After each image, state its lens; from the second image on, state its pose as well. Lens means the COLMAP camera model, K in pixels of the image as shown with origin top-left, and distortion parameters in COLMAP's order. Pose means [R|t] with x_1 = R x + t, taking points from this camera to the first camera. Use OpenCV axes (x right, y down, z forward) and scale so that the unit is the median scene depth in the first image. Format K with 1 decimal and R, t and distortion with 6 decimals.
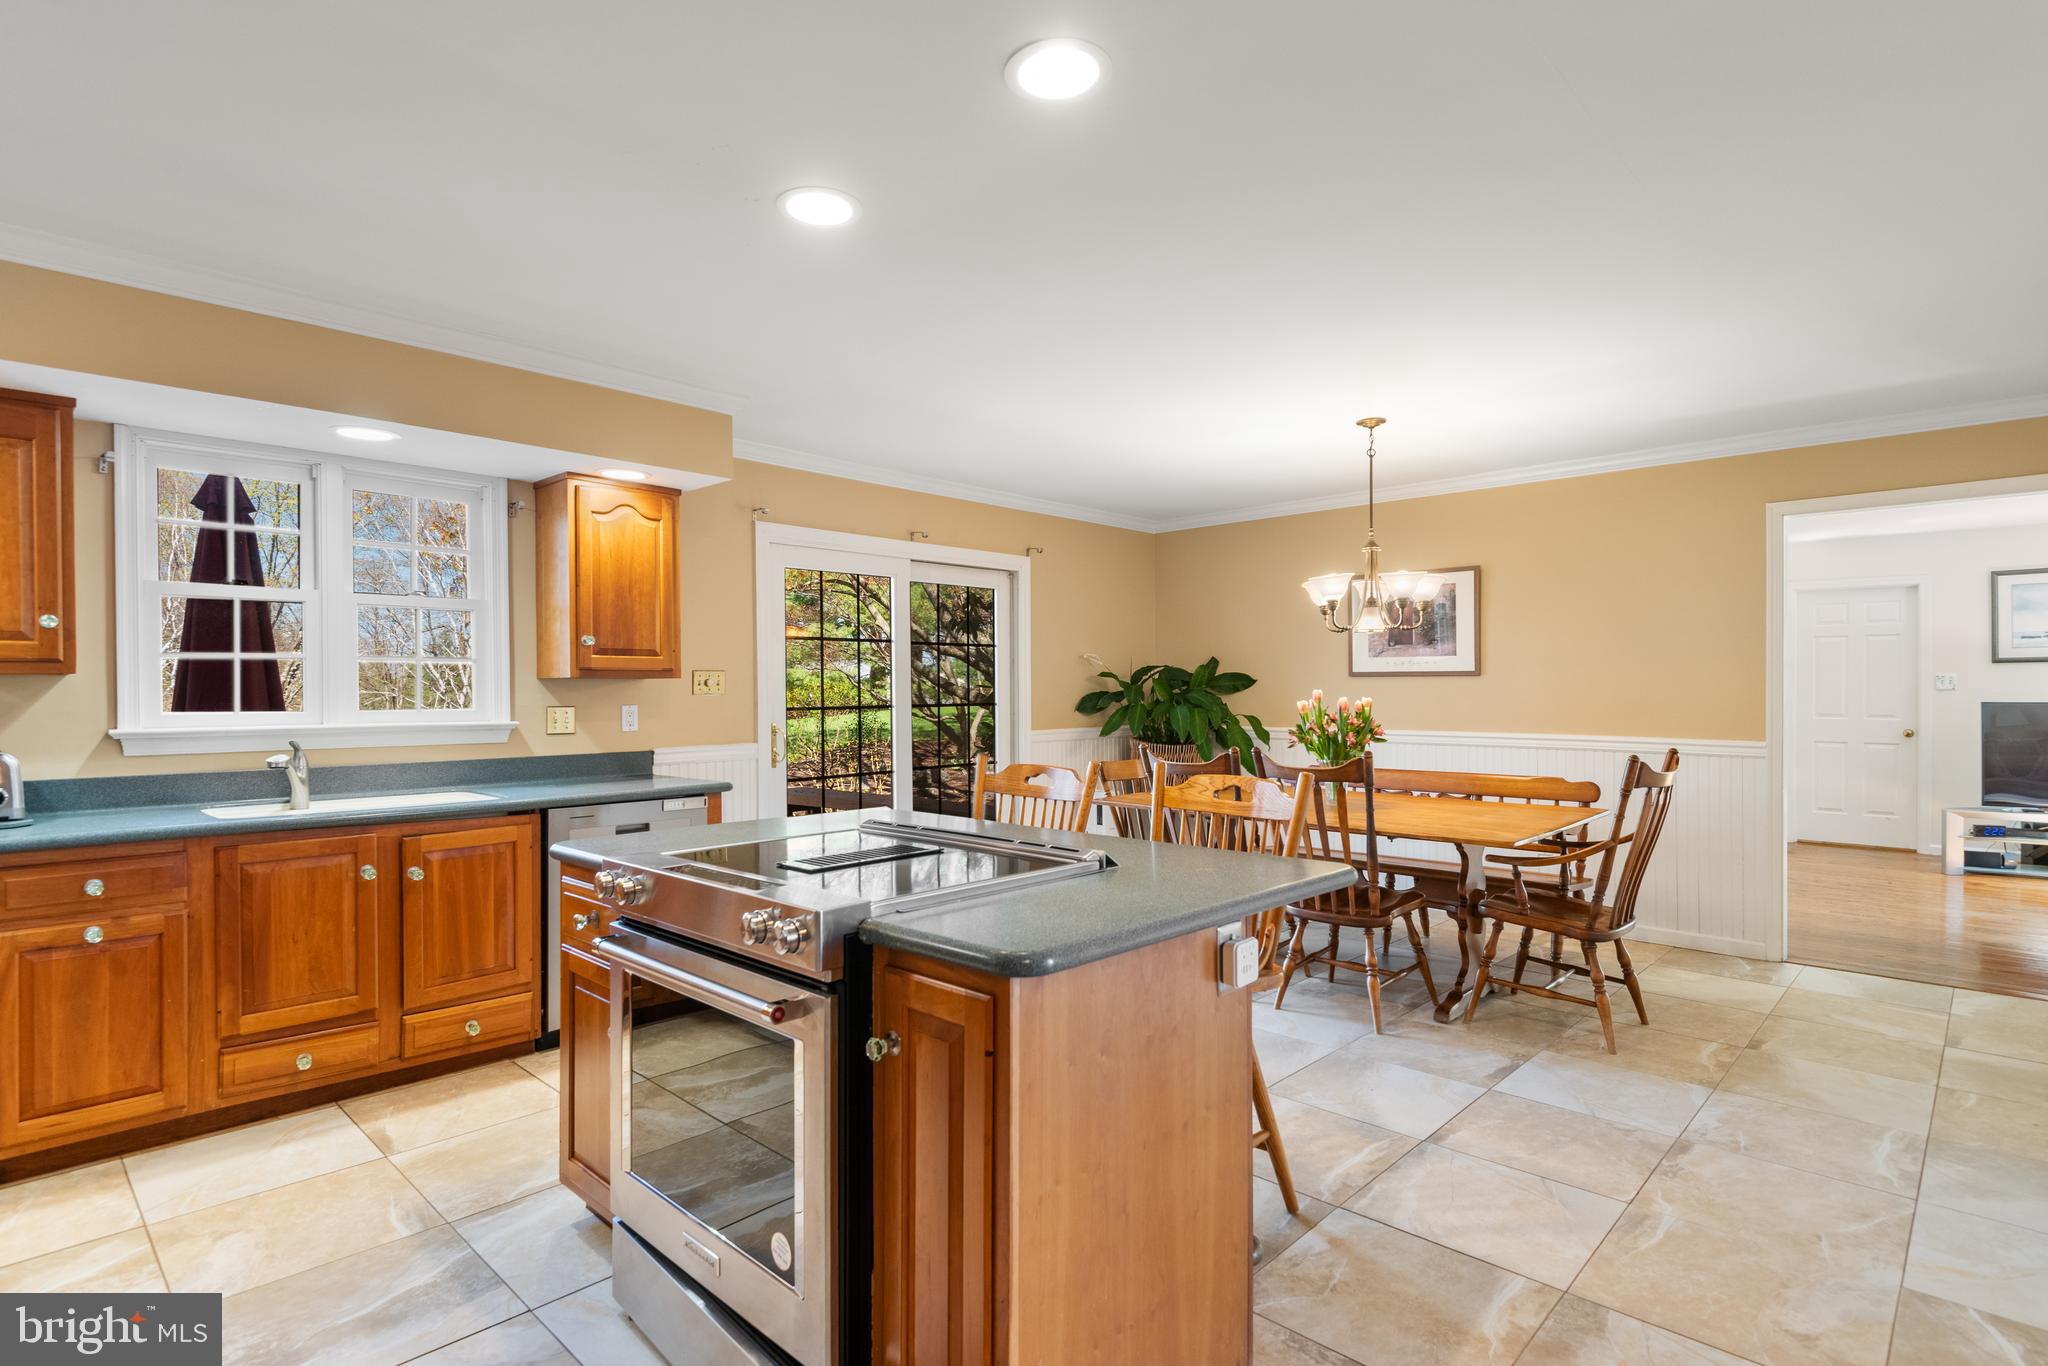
lens RADIAL K [[1019.5, 0, 1021.8], [0, 1019.5, 688.3], [0, 0, 1]] dist [0.013680, -0.005060]
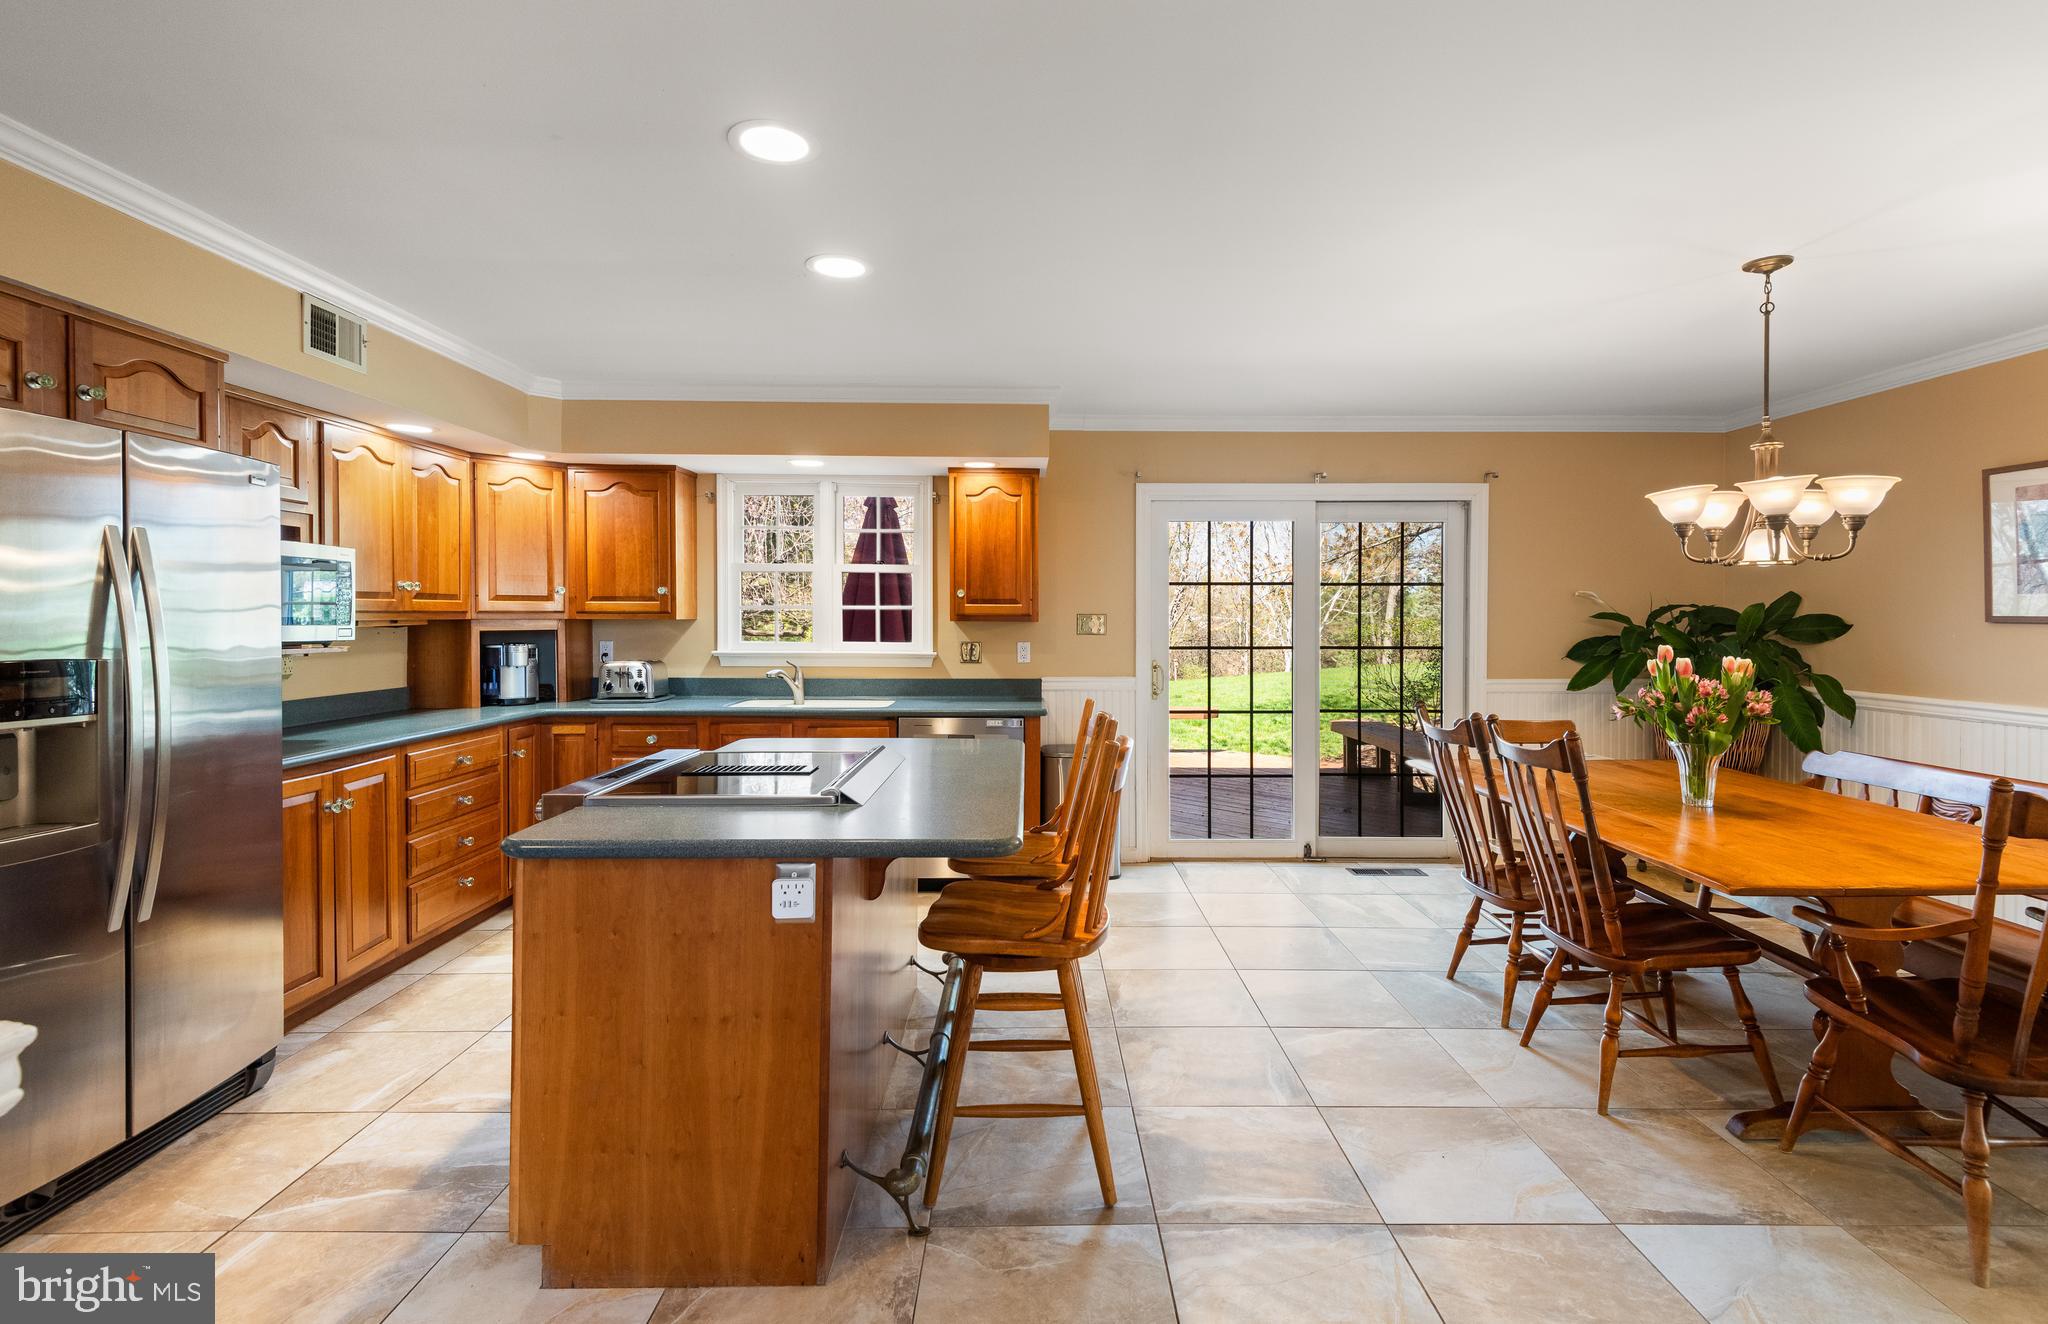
lens RADIAL K [[957.8, 0, 1047.1], [0, 957.8, 623.4], [0, 0, 1]] dist [0.022538, -0.006586]
pose [[0.705270, 0.012268, -0.708832, 0.530994], [-0.006397, 0.999920, 0.010941, -0.022004], [0.708910, -0.003182, 0.705292, 0.206984]]
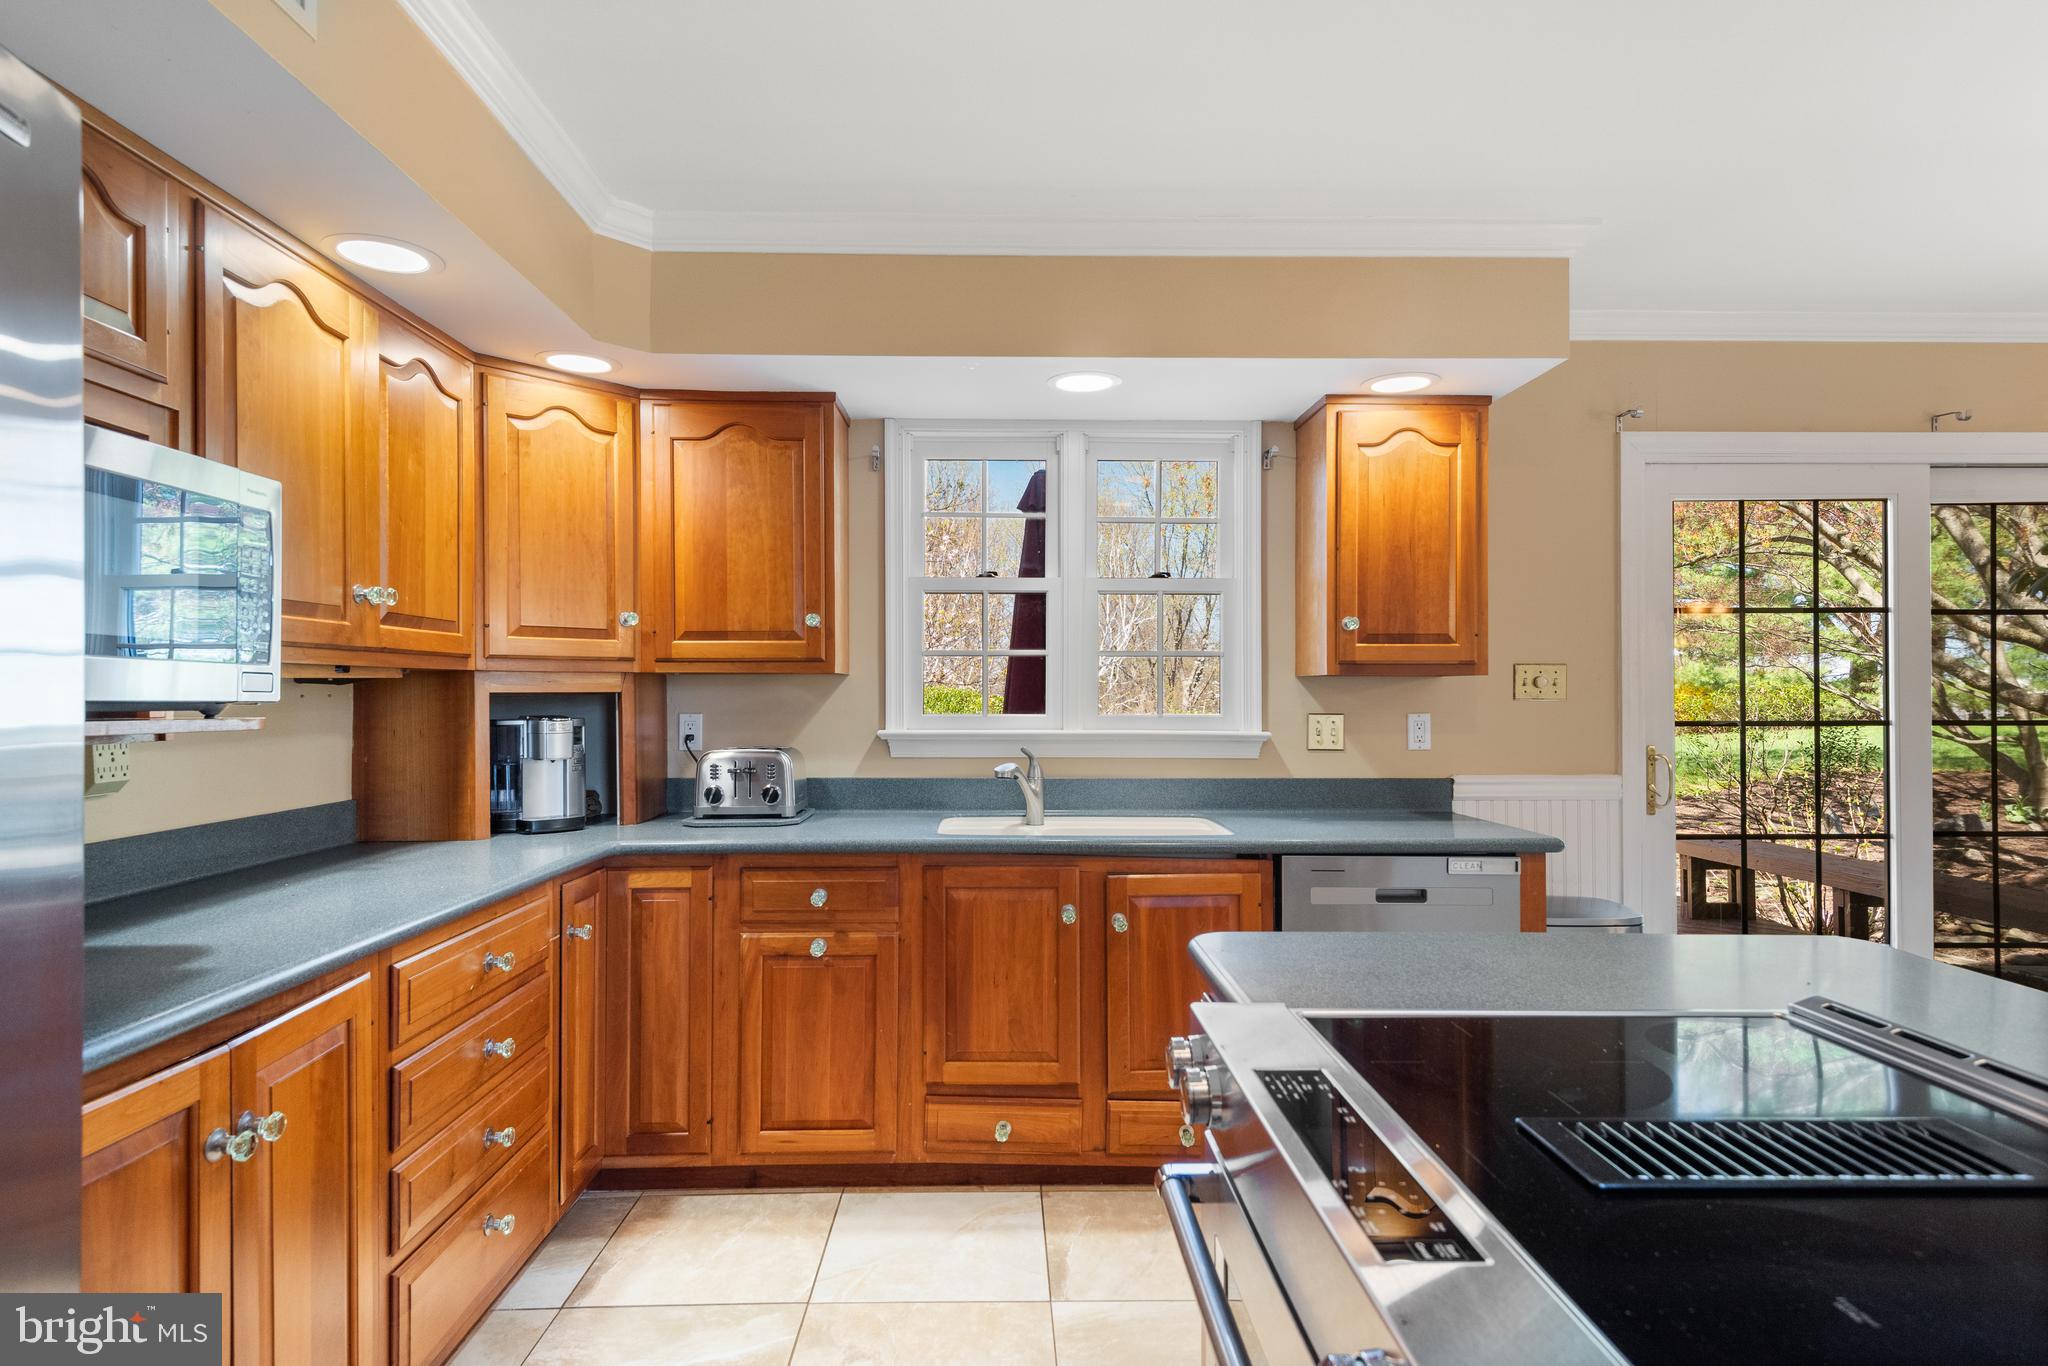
lens RADIAL K [[1104.6, 0, 1018.3], [0, 1104.6, 688.0], [0, 0, 1]] dist [0.030698, -0.010222]
pose [[0.705716, 0.000898, -0.708494, -0.034757], [-0.003431, 0.999992, -0.002150, 0.001564], [0.708486, 0.003948, 0.705713, 0.280165]]
